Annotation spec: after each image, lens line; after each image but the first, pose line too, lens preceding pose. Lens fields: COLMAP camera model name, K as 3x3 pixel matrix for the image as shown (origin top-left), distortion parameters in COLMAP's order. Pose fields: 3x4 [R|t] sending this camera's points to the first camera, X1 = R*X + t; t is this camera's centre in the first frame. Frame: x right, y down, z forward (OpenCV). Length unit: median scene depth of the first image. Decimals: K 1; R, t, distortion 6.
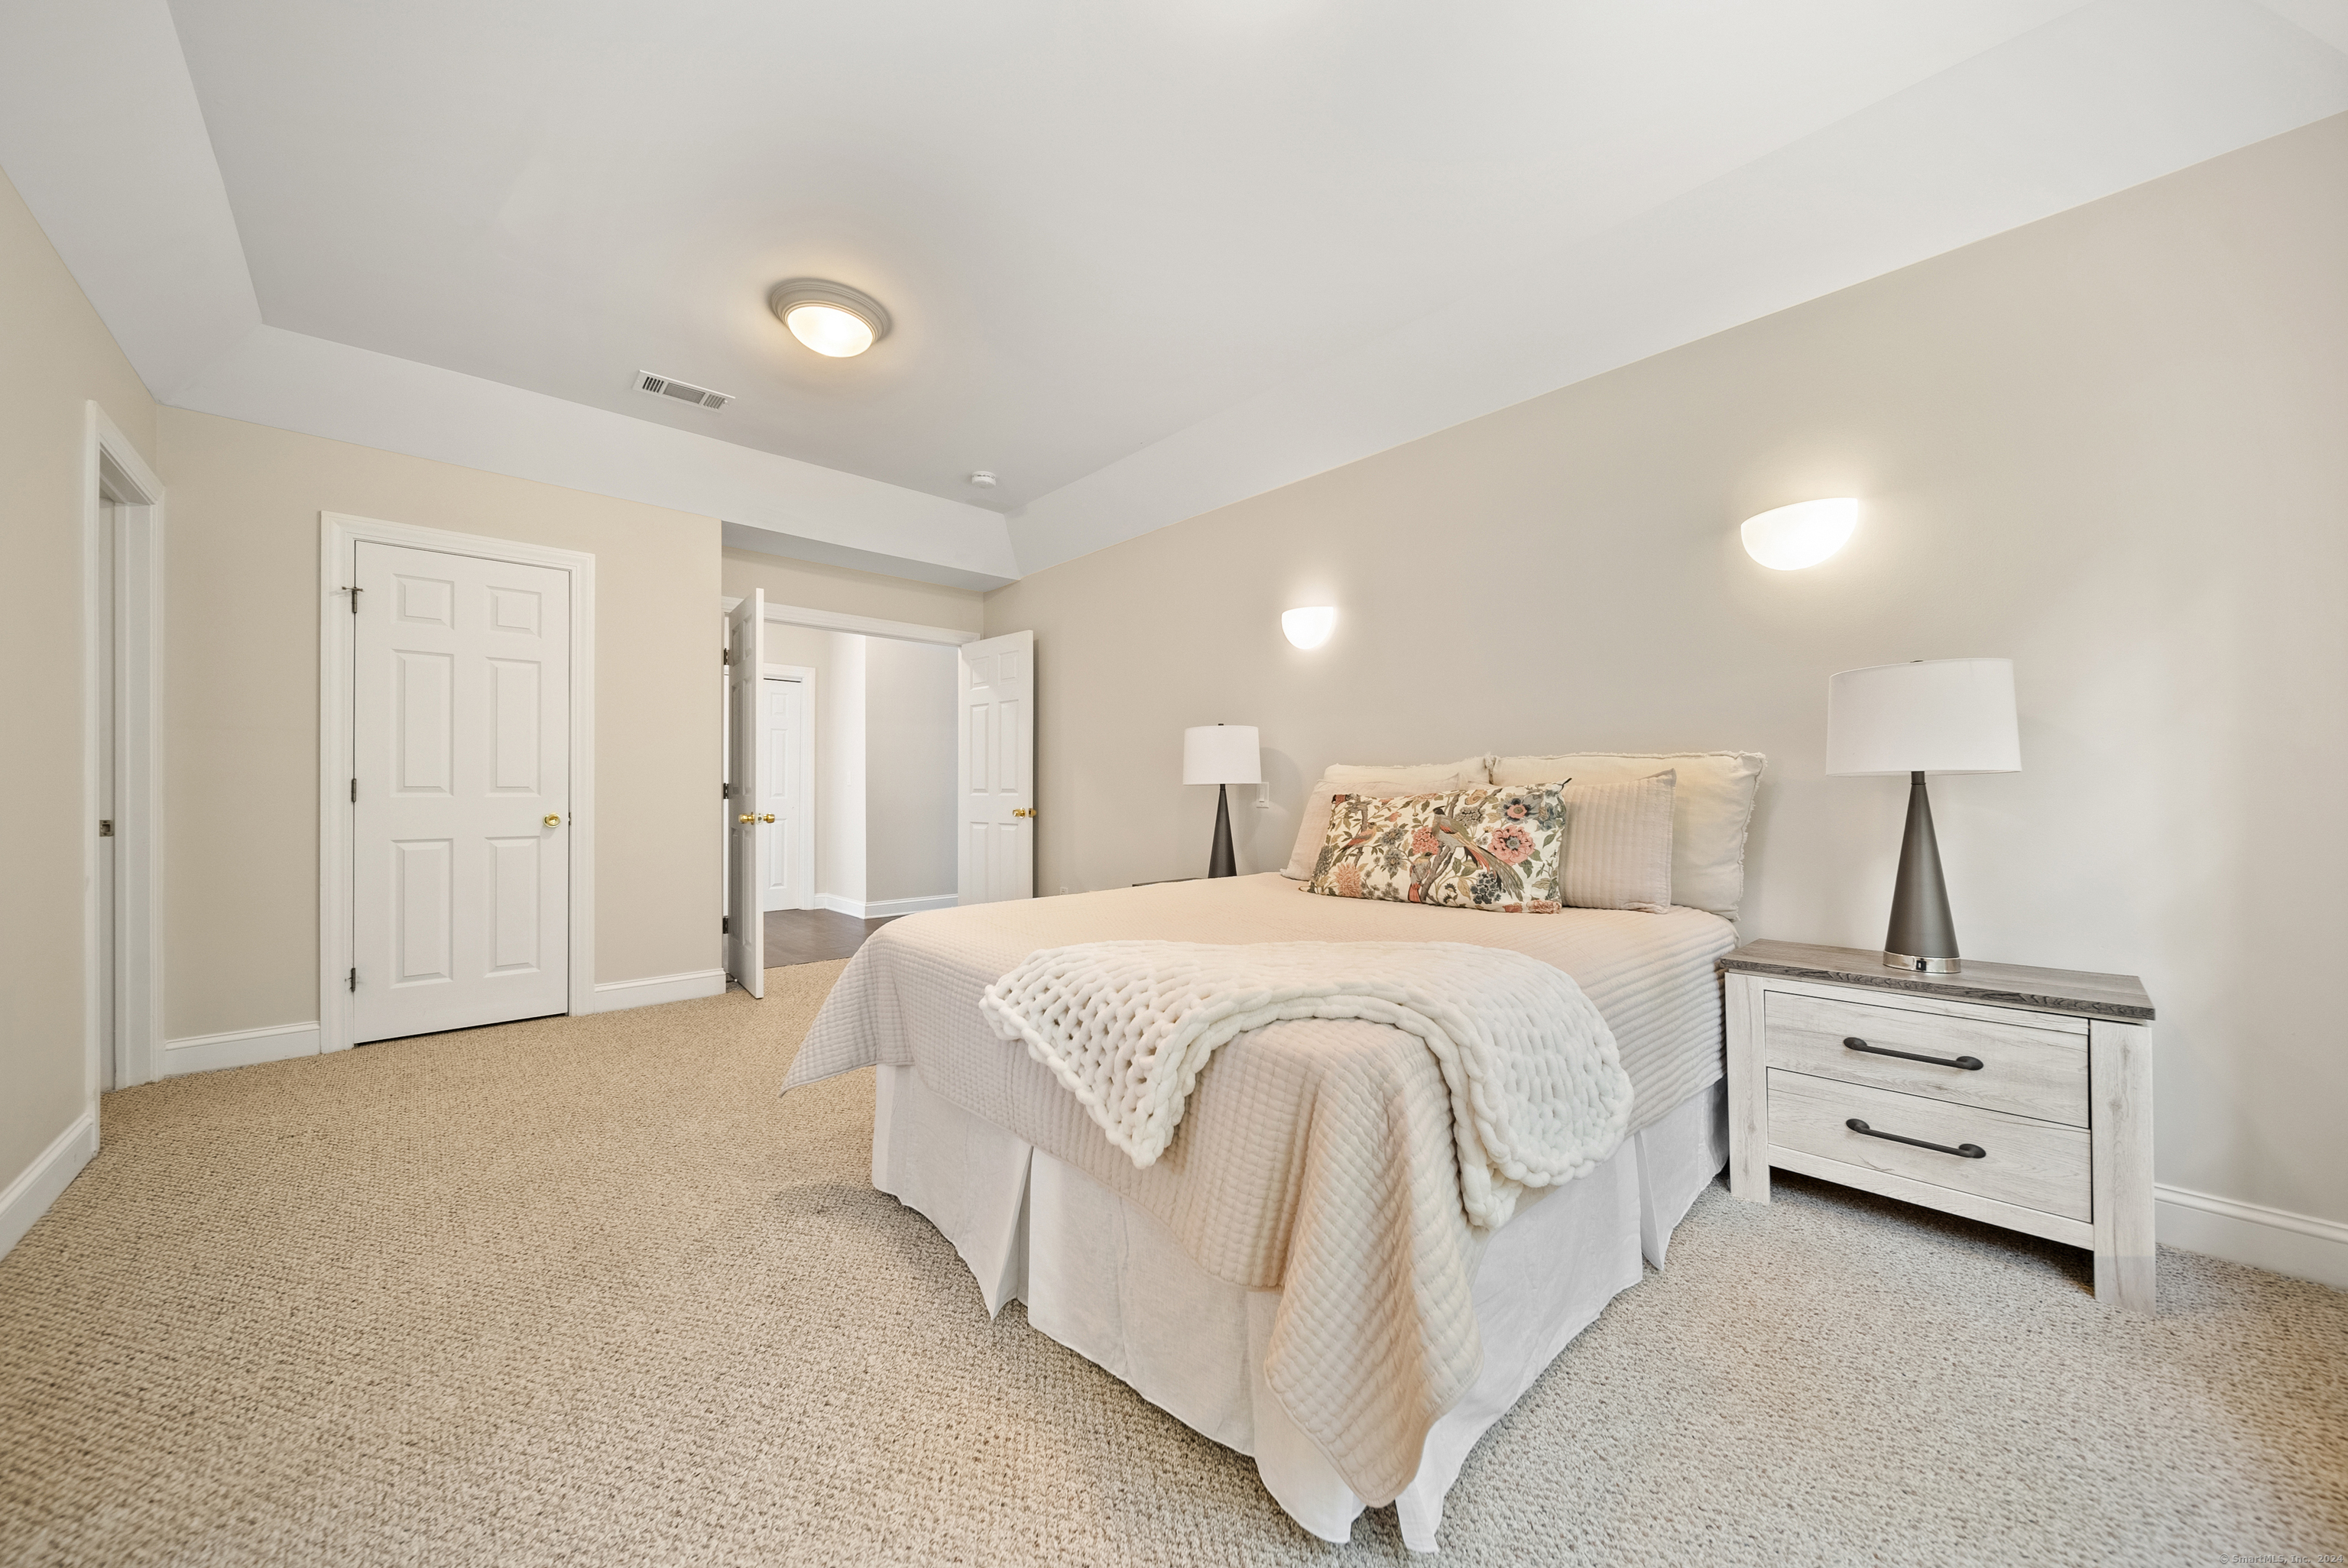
lens RADIAL K [[839.3, 0, 1170.3], [0, 839.3, 794.1], [0, 0, 1]] dist [-0.000551, -0.001414]
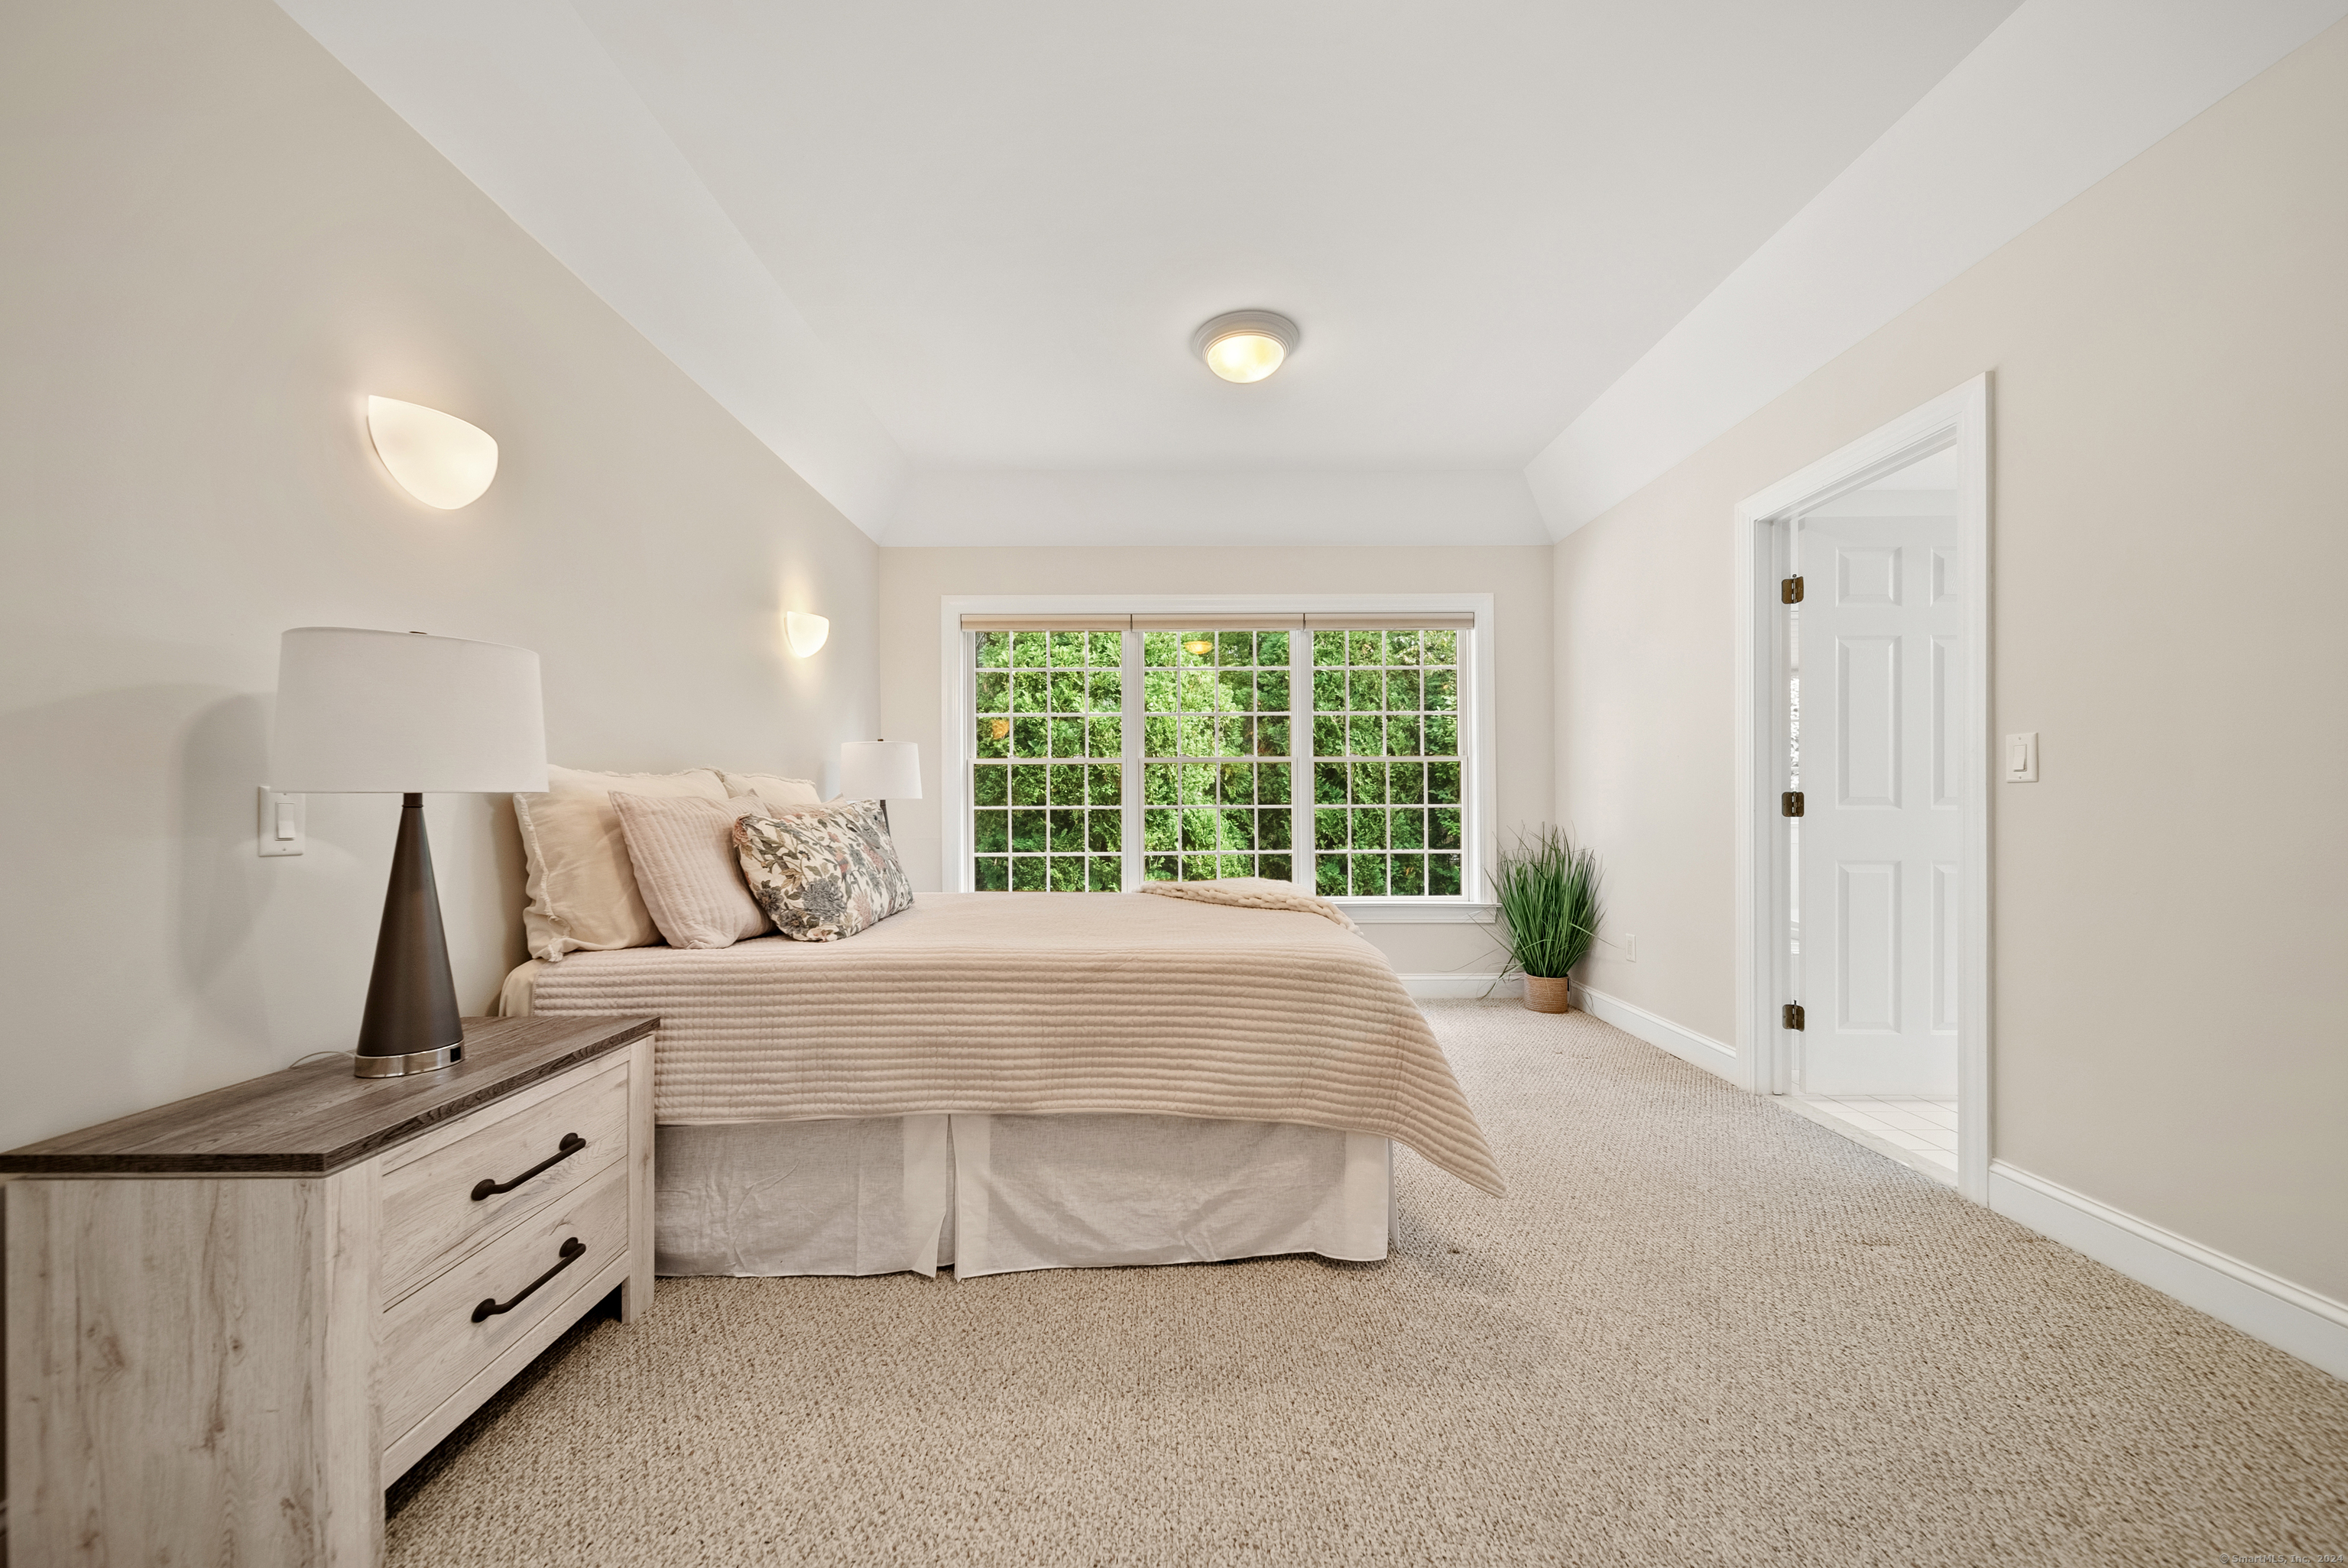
lens RADIAL K [[839.3, 0, 1177.2], [0, 839.3, 799.2], [0, 0, 1]] dist [-0.000551, -0.001414]
pose [[-0.746070, 0.013659, 0.665727, -0.453007], [0.009813, 0.999907, -0.009518, -0.001509], [-0.665795, -0.000568, -0.746134, 1.061448]]
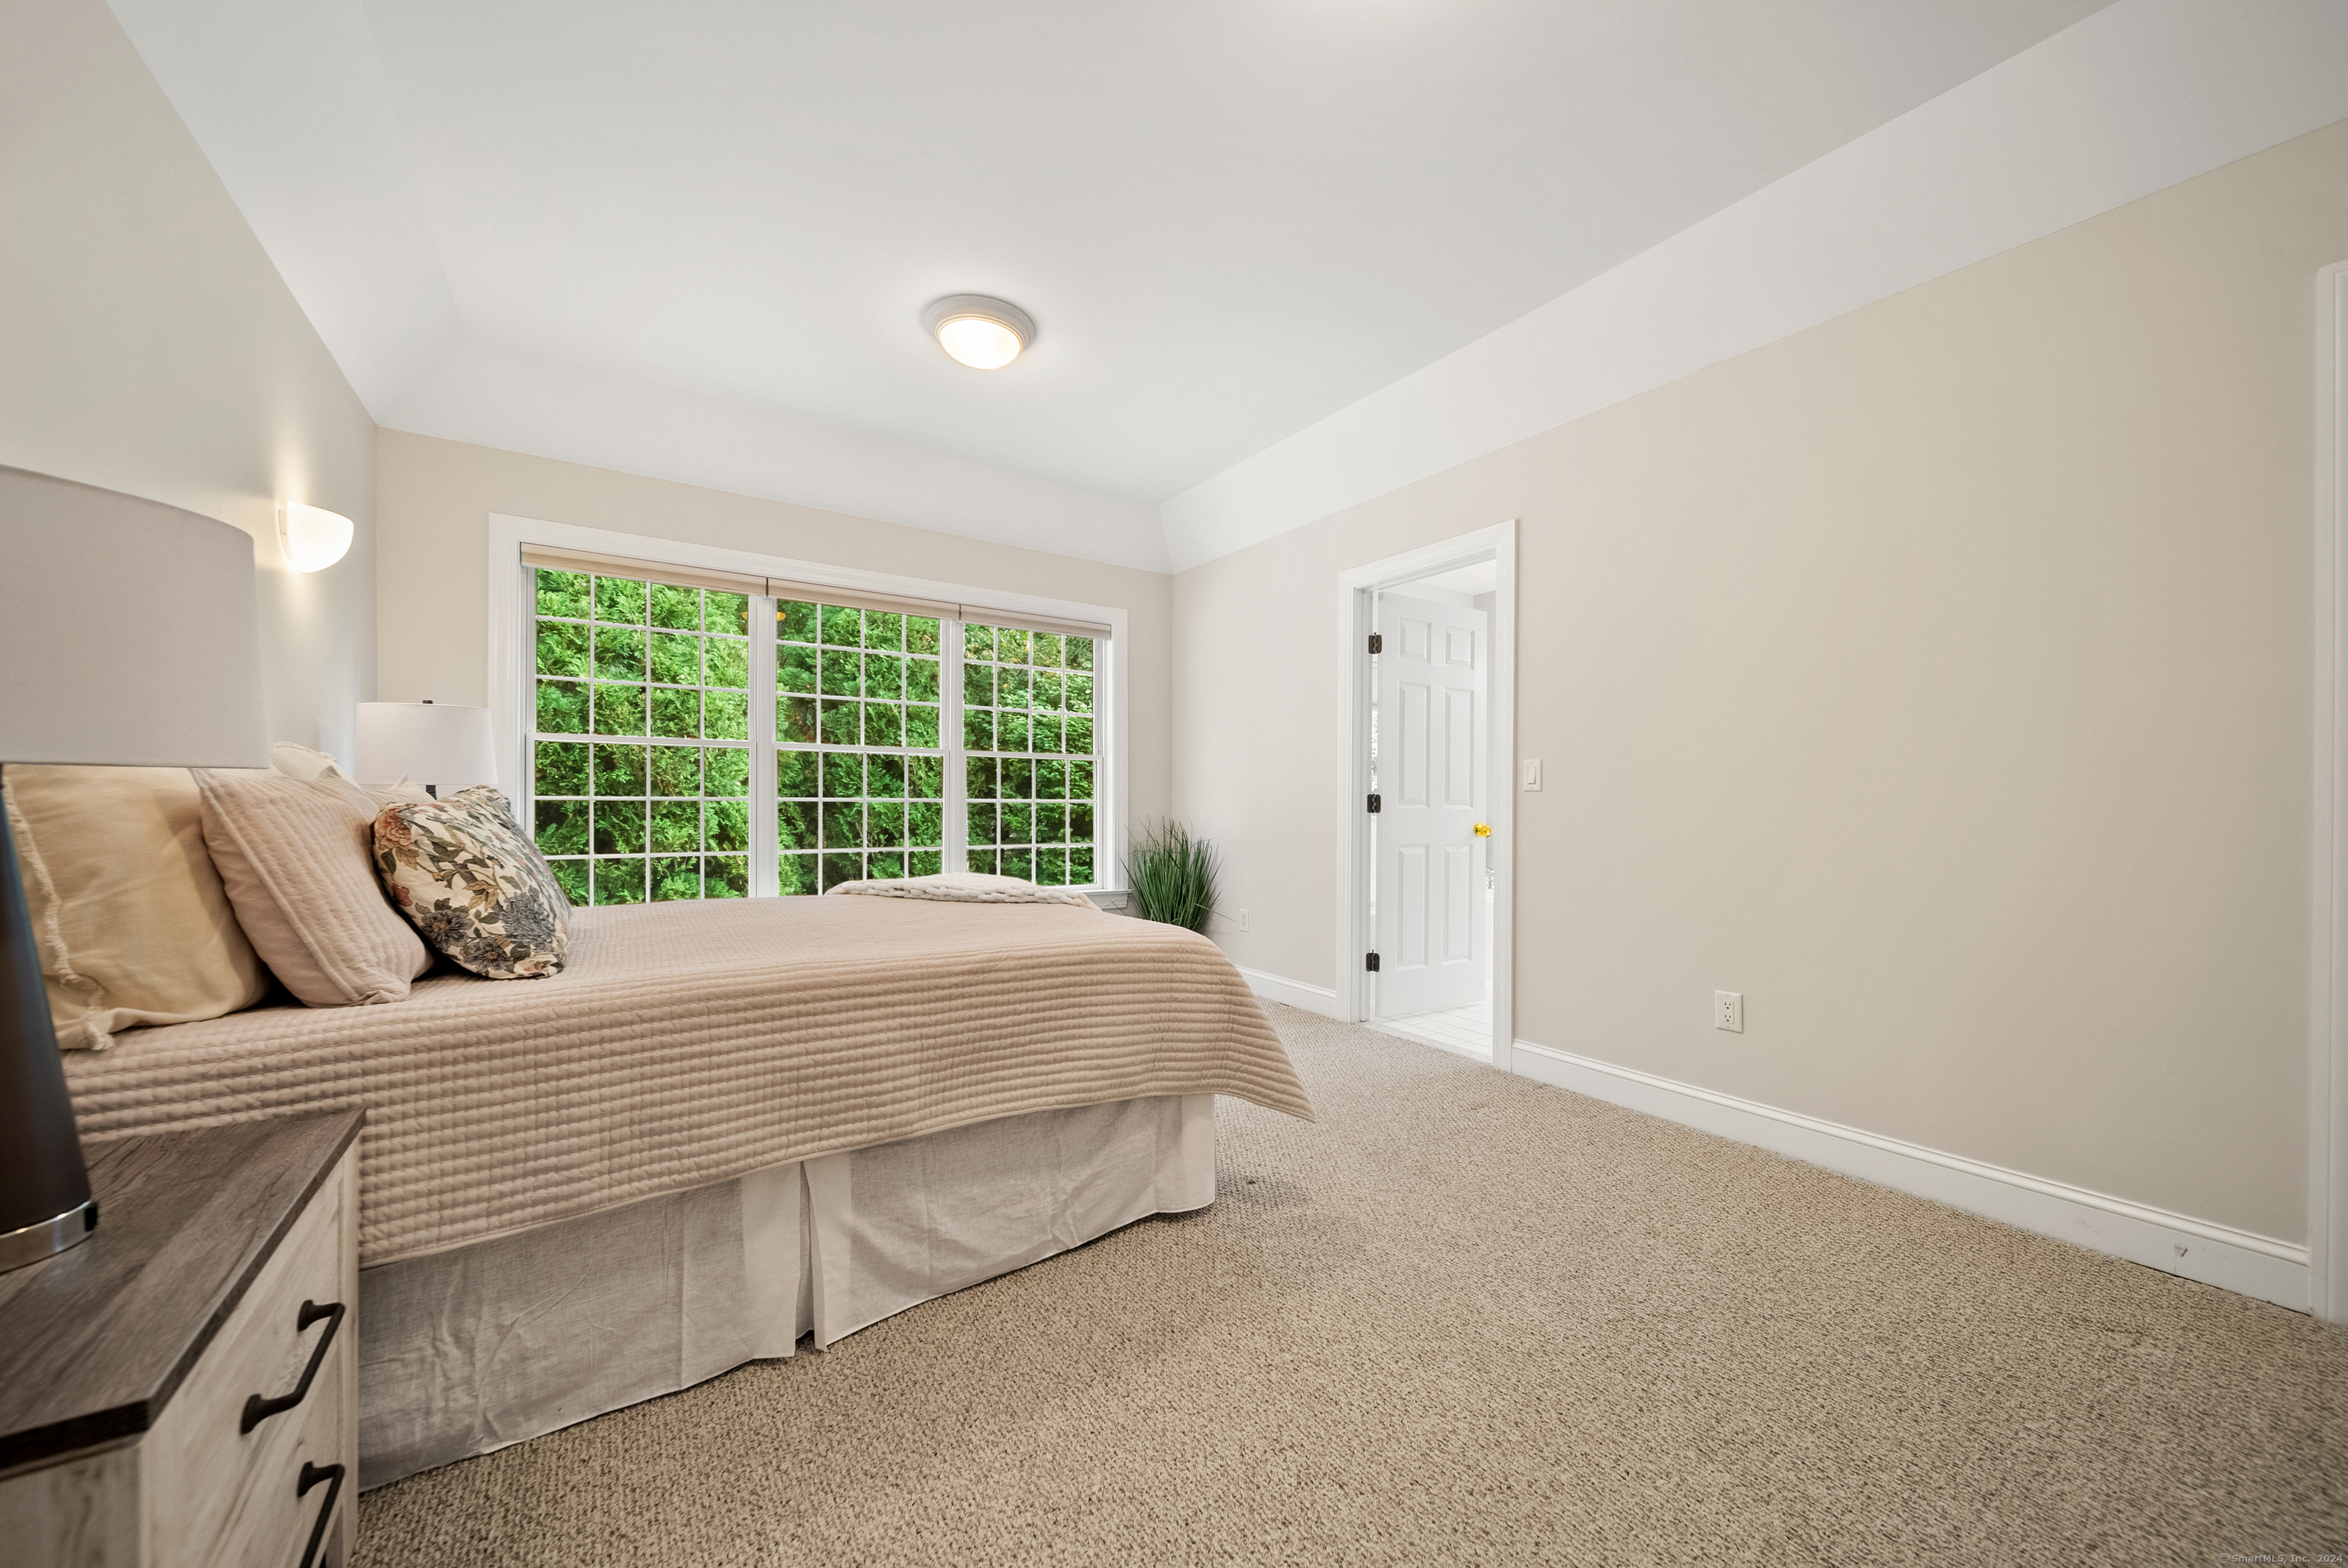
lens RADIAL K [[839.3, 0, 1183.7], [0, 839.3, 796.6], [0, 0, 1]] dist [-0.000551, -0.001414]
pose [[-0.990102, -0.002746, 0.140320, -0.266308], [-0.003273, 0.999988, -0.003527, -0.003042], [-0.140309, -0.003951, -0.990100, 1.172753]]
